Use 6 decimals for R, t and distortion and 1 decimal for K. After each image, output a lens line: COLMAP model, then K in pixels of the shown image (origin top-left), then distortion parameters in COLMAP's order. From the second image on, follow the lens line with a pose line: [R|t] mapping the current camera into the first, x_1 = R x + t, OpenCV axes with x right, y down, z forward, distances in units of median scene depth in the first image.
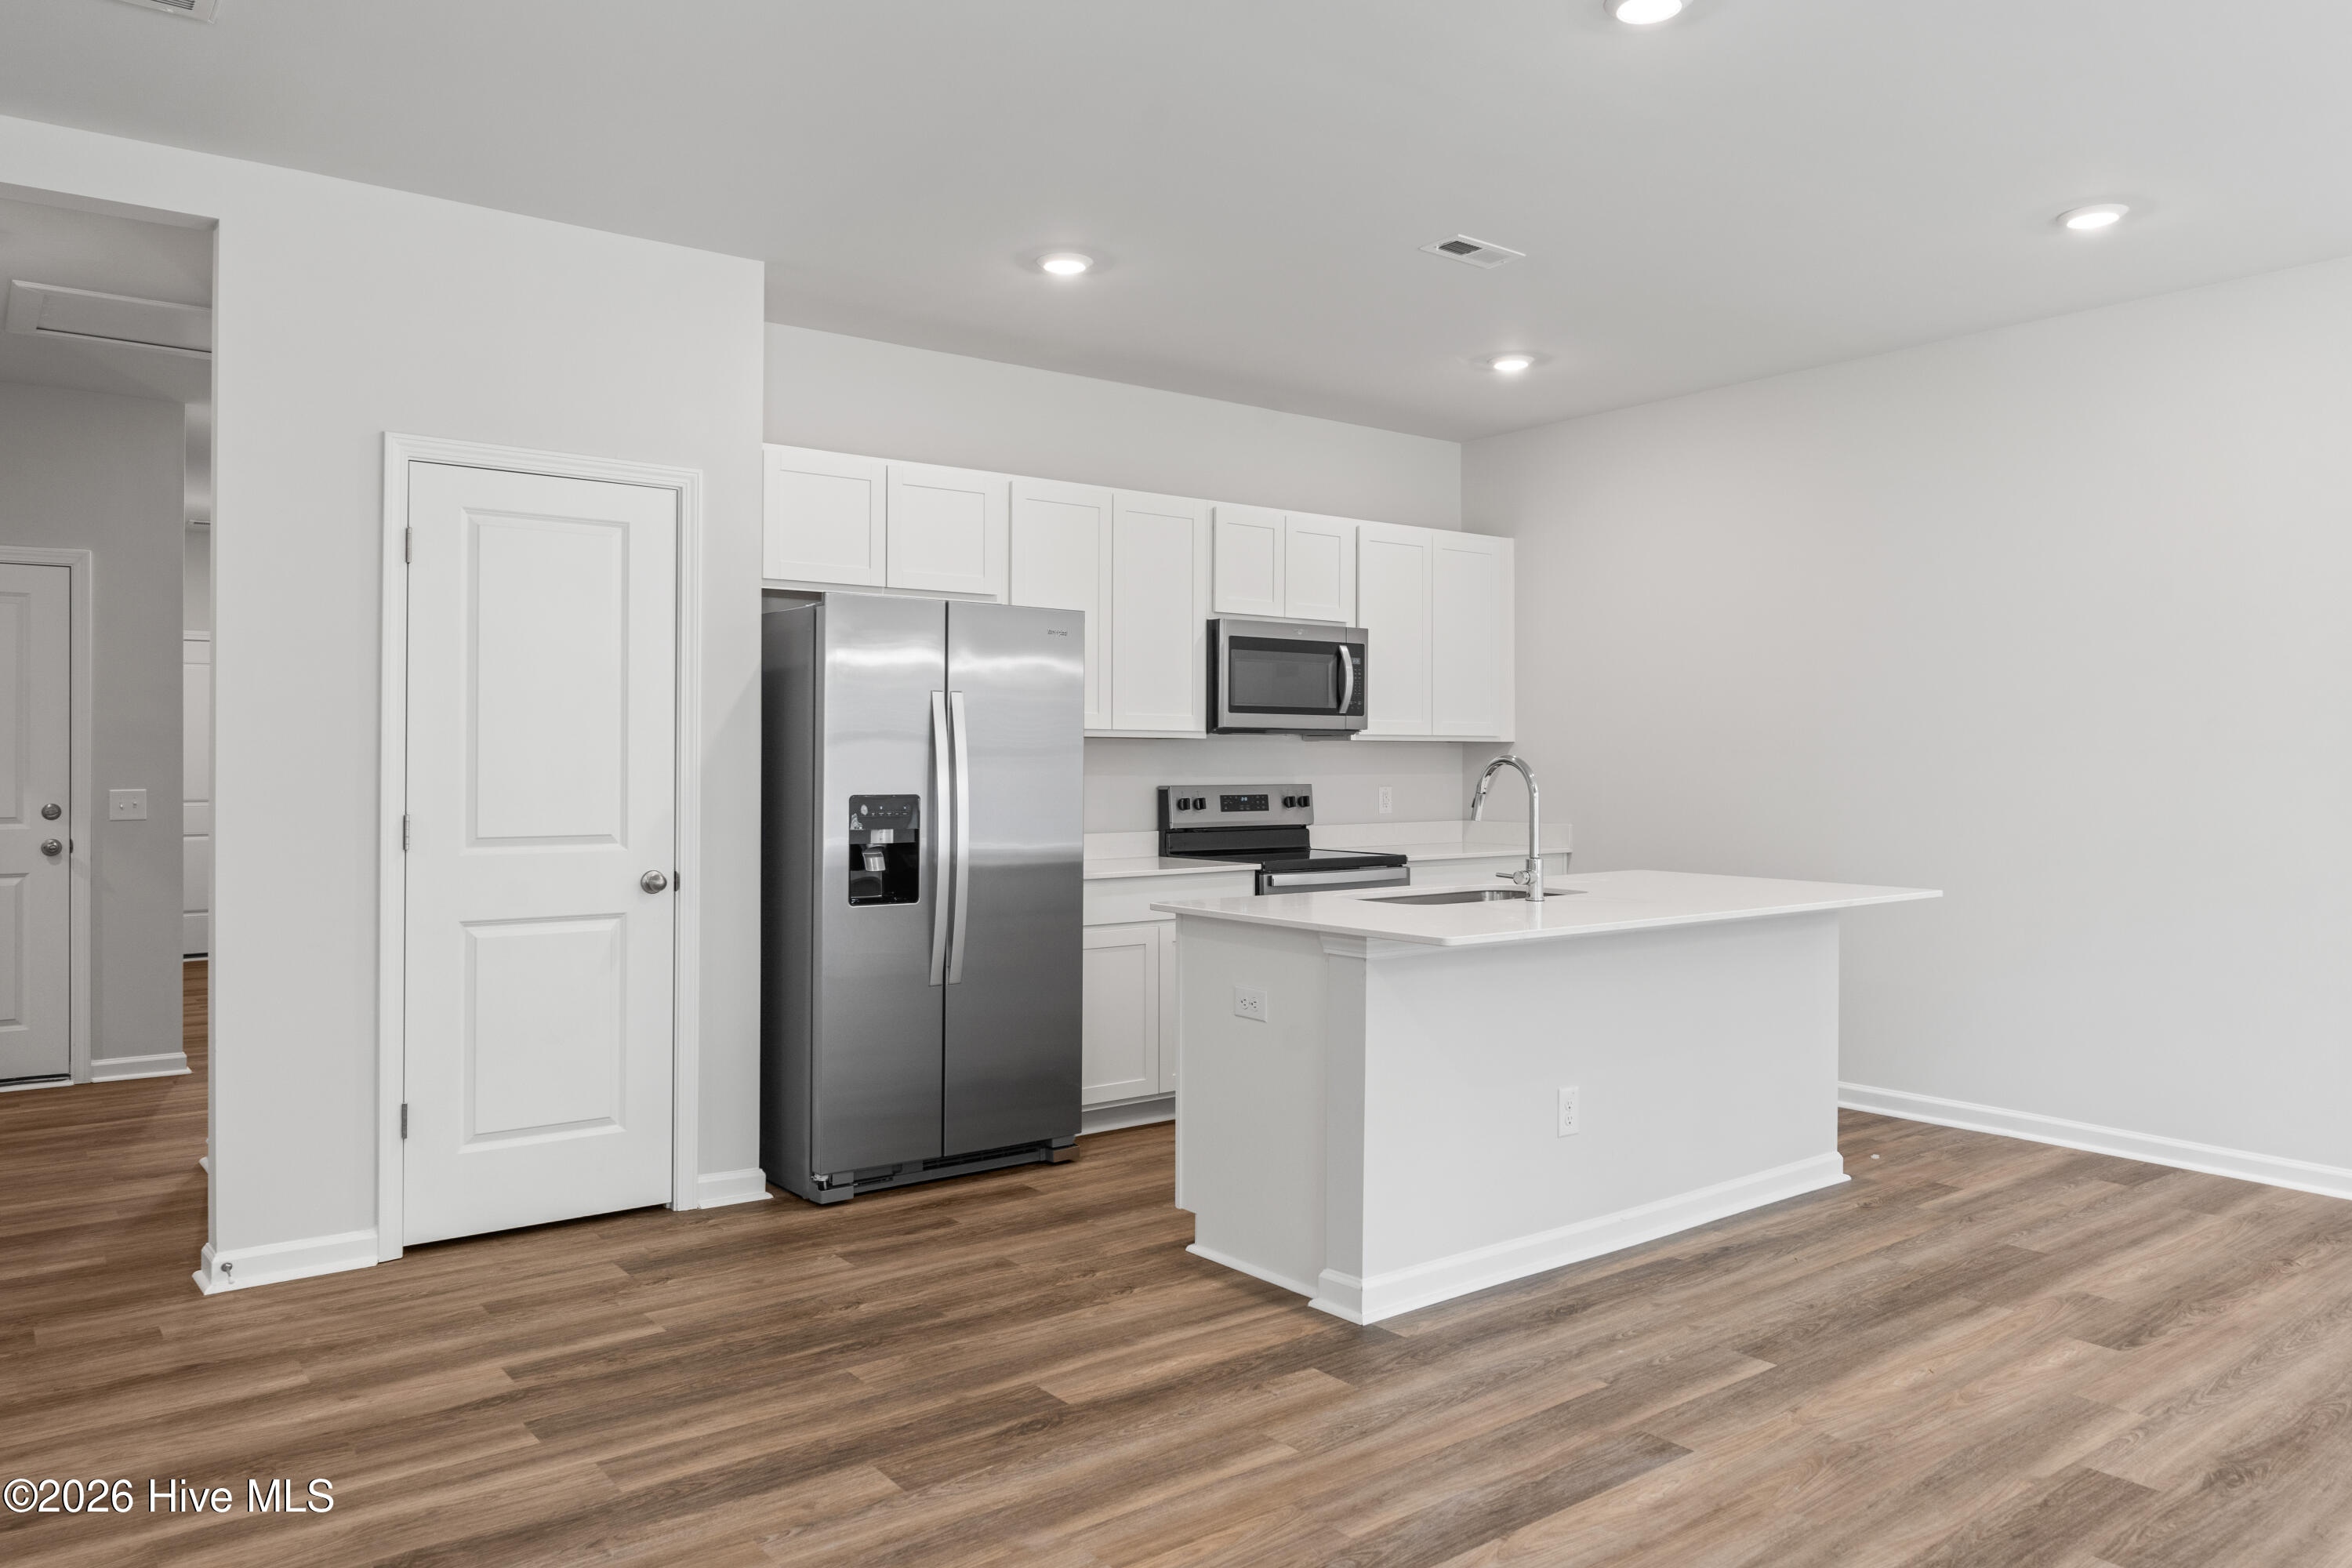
lens RADIAL K [[1606.6, 0, 1176.0], [0, 1606.6, 784.0], [0, 0, 1]] dist [-0.002110, 0.001488]
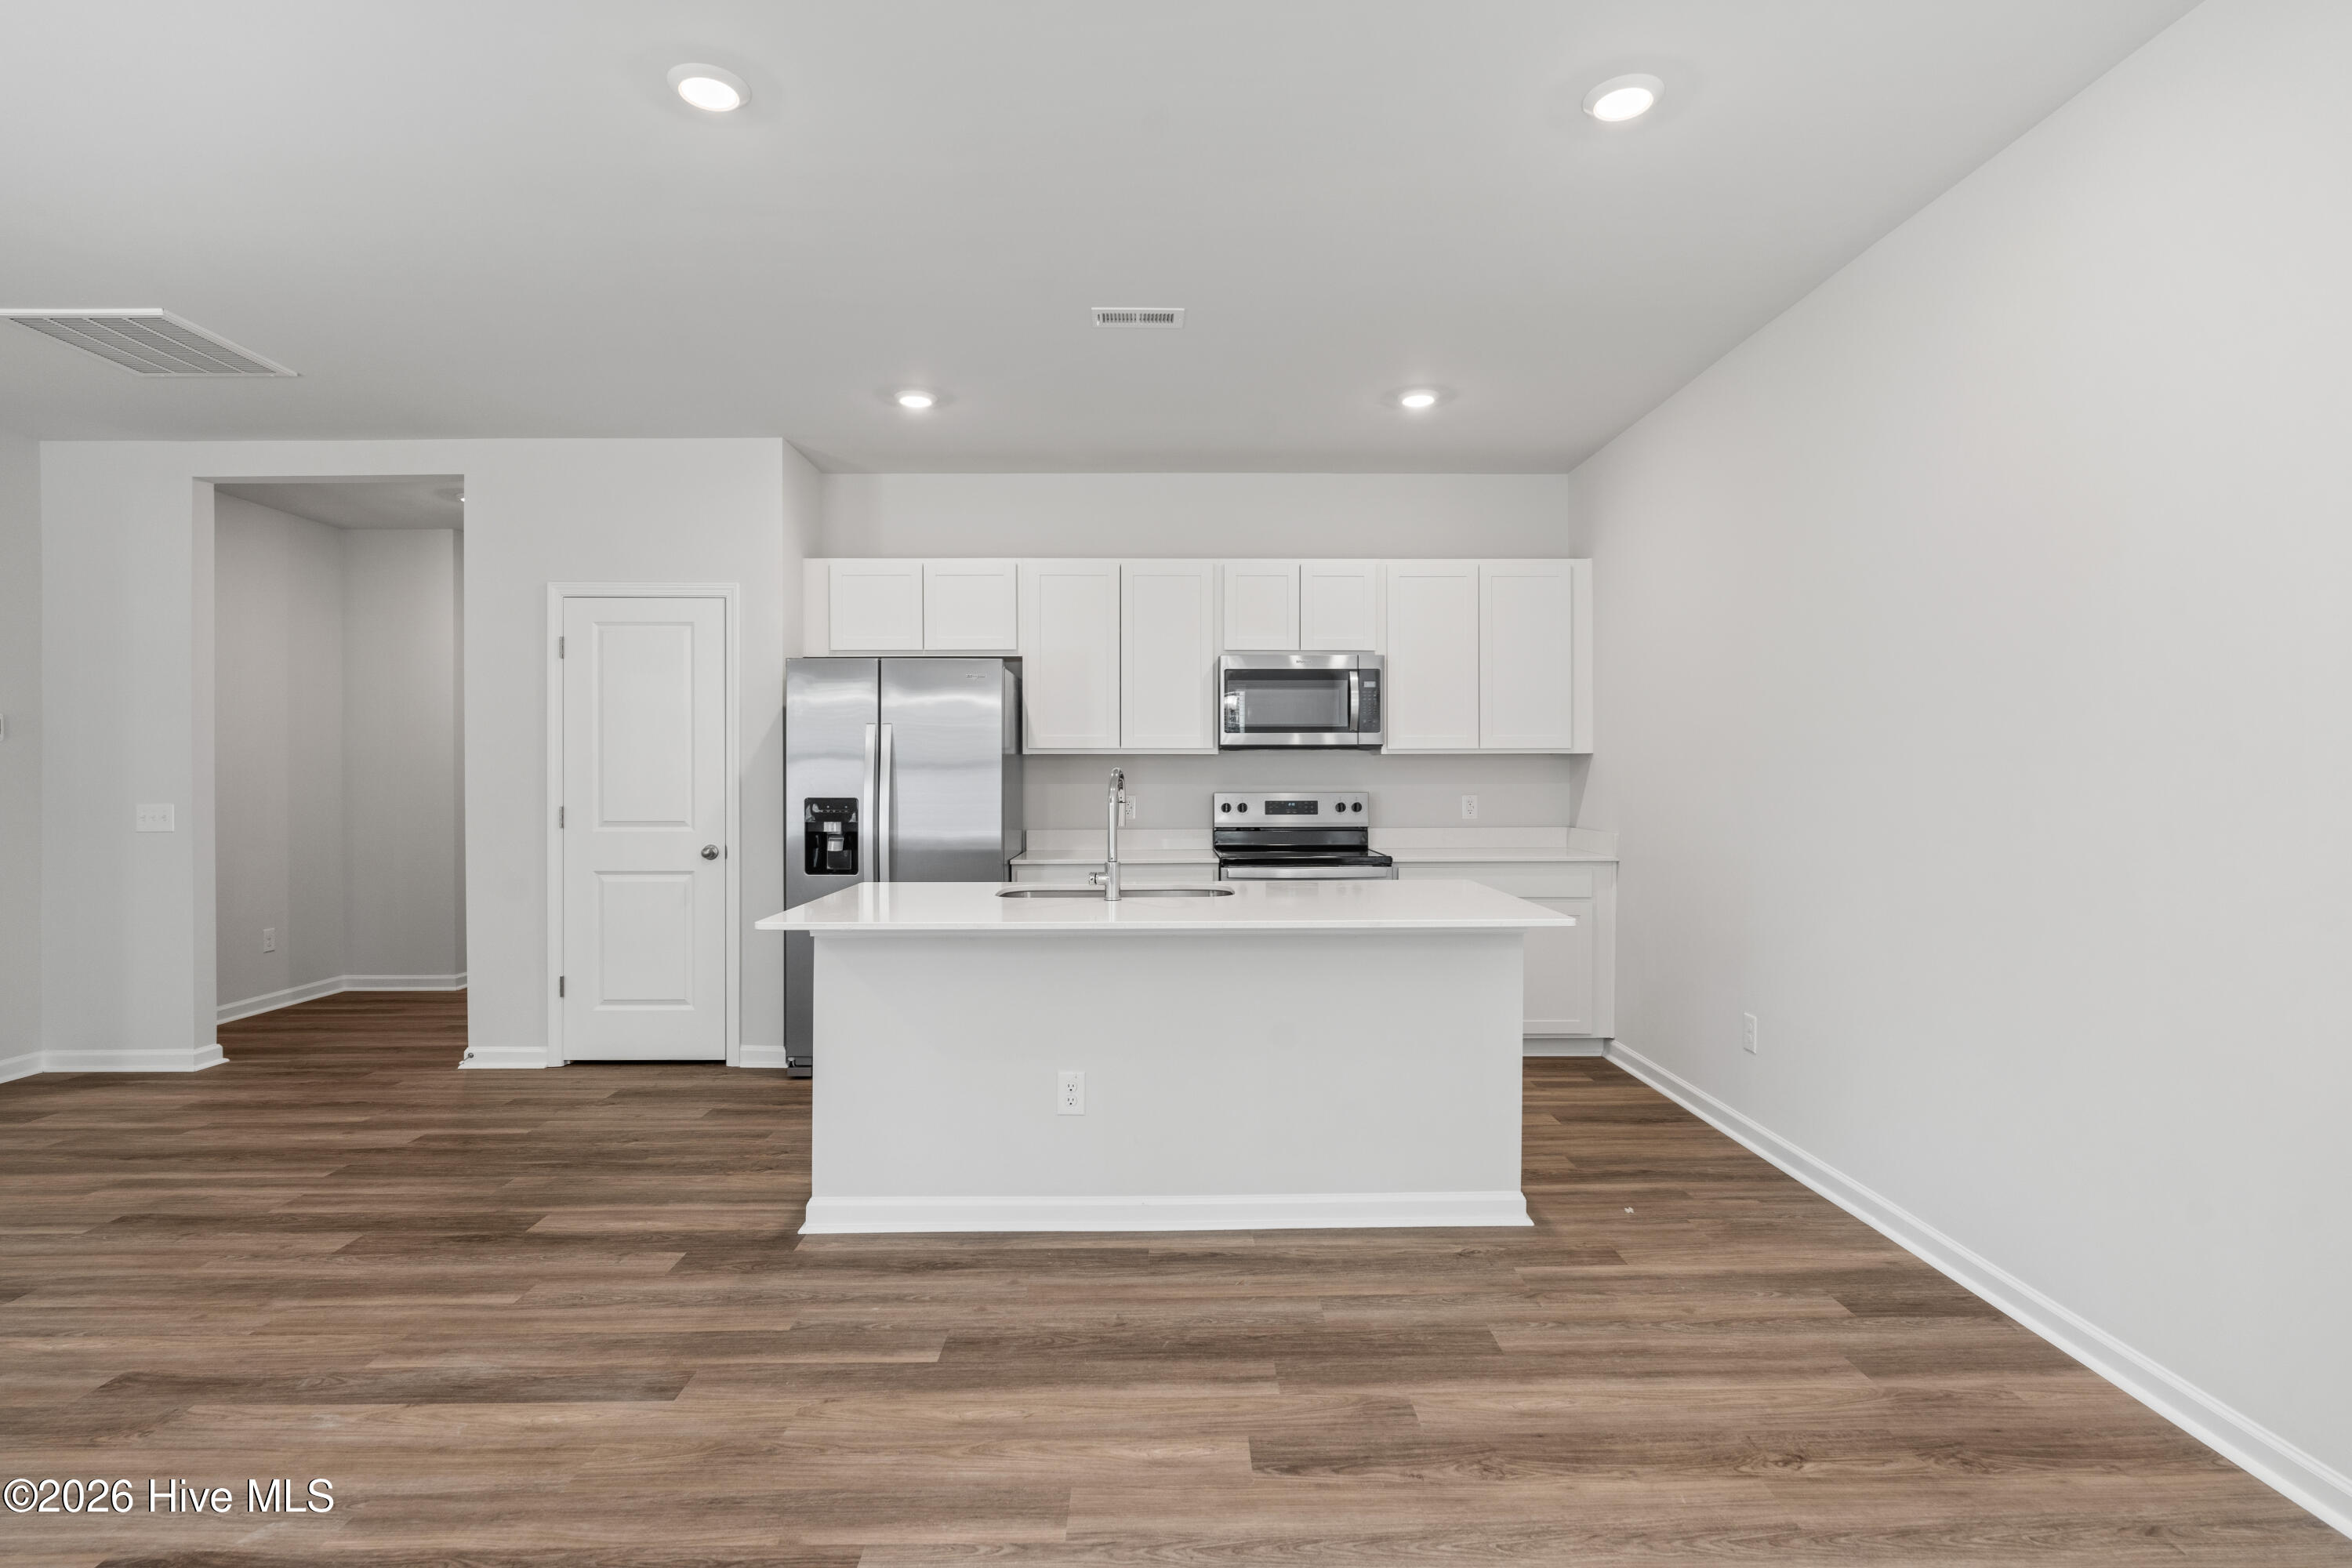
lens RADIAL K [[1150.7, 0, 1176.0], [0, 1150.7, 784.0], [0, 0, 1]] dist [-0.002798, -0.000704]
pose [[0.803403, 0.003696, -0.595424, 0.850363], [-0.005567, 0.999984, -0.001306, -0.007349], [0.595409, 0.004364, 0.803411, 0.452844]]
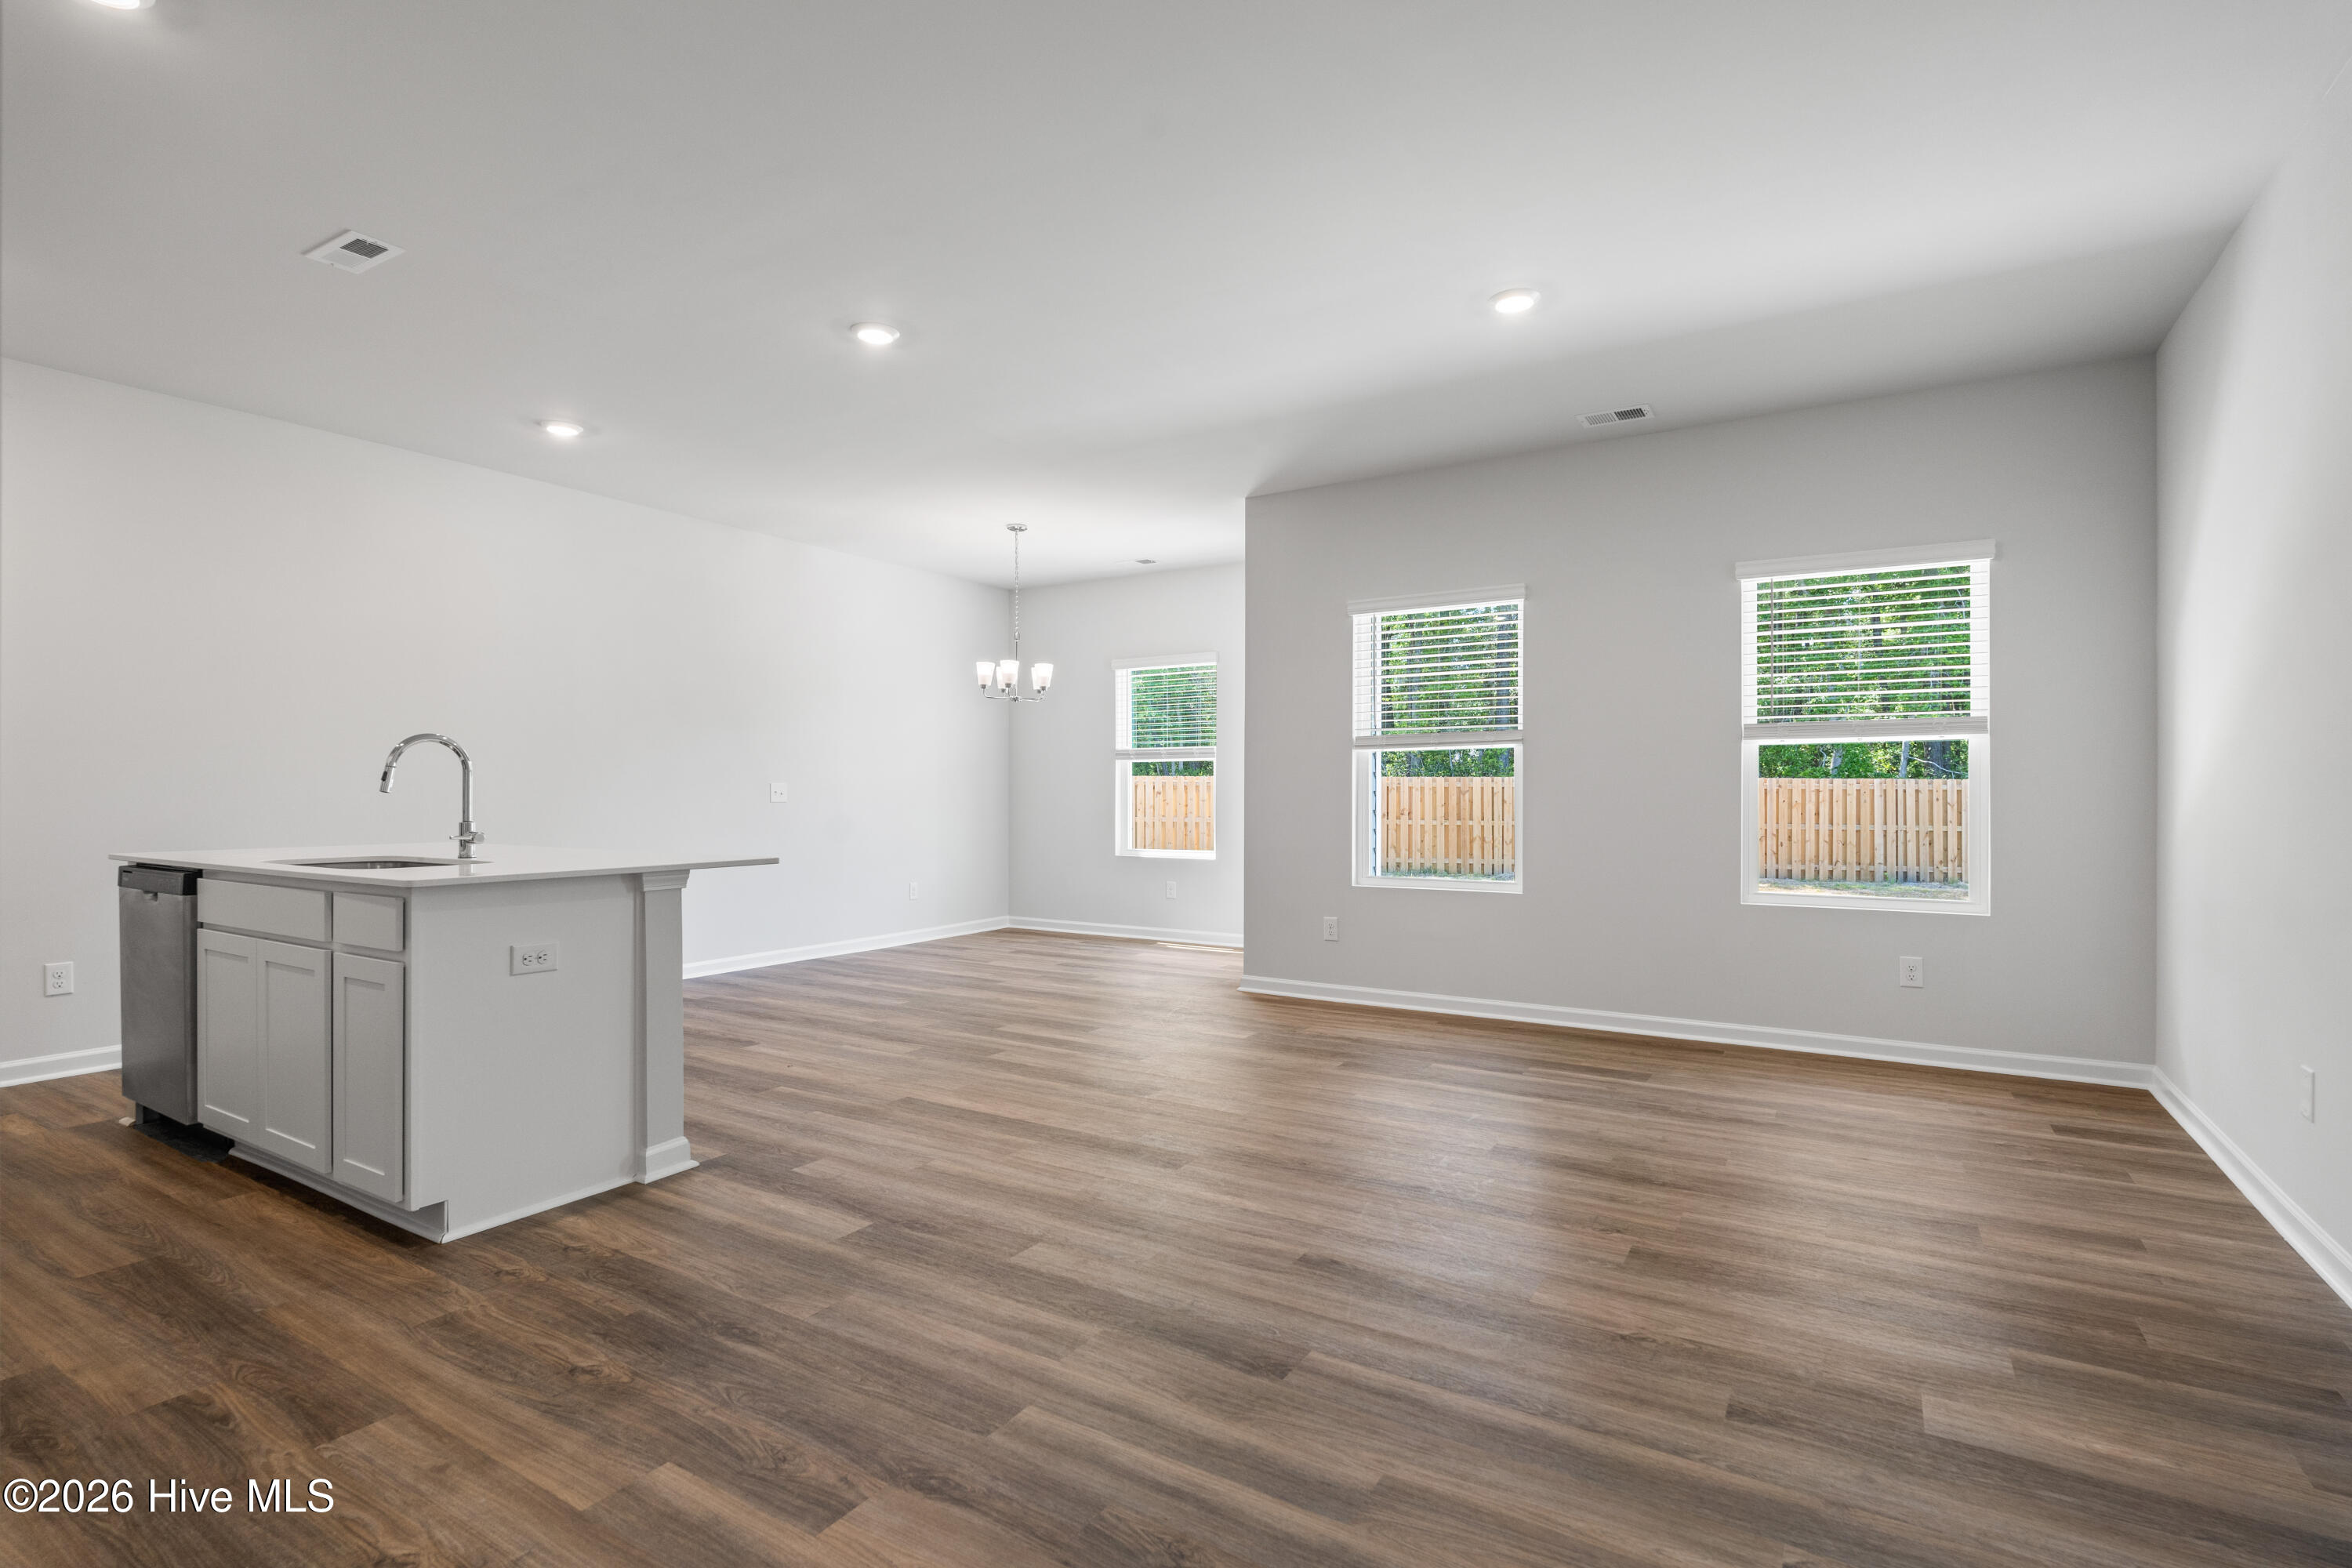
lens RADIAL K [[1128.2, 0, 1176.0], [0, 1128.2, 784.0], [0, 0, 1]] dist [0.000278, -0.000049]
pose [[-0.351380, 0.004391, 0.936223, -0.862155], [0.011331, 0.999936, -0.000437, 0.030070], [-0.936164, 0.010454, -0.351407, 0.933185]]
